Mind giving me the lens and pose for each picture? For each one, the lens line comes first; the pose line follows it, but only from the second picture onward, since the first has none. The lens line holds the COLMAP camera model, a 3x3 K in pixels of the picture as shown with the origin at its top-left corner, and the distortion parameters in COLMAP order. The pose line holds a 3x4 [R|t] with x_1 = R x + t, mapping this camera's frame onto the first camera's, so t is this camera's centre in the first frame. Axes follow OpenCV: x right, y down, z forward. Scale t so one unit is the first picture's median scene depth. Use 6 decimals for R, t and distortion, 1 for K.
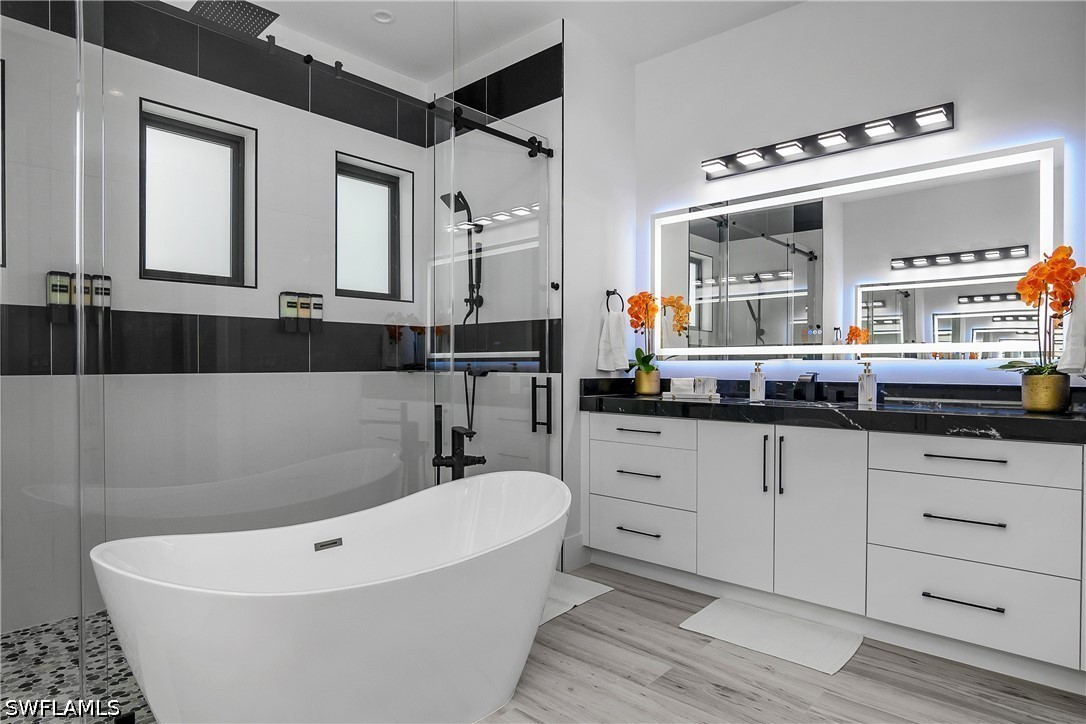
lens RADIAL K [[644.8, 0, 538.4], [0, 644.8, 364.9], [0, 0, 1]] dist [-0.032604, -0.000616]
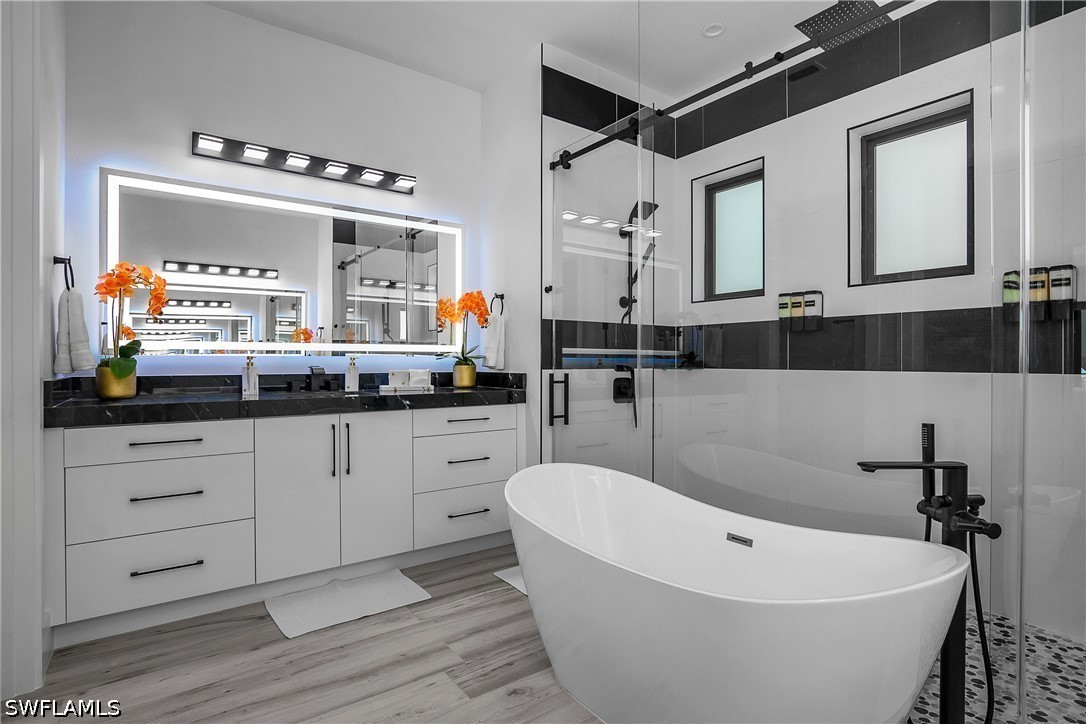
lens RADIAL K [[550.7, 0, 537.8], [0, 550.7, 359.1], [0, 0, 1]] dist [-0.022949, 0.007575]
pose [[0.166951, -0.002617, 0.985962, -0.544620], [0.002267, 0.999995, 0.002270, -0.003730], [-0.985963, 0.001856, 0.166956, 0.534081]]
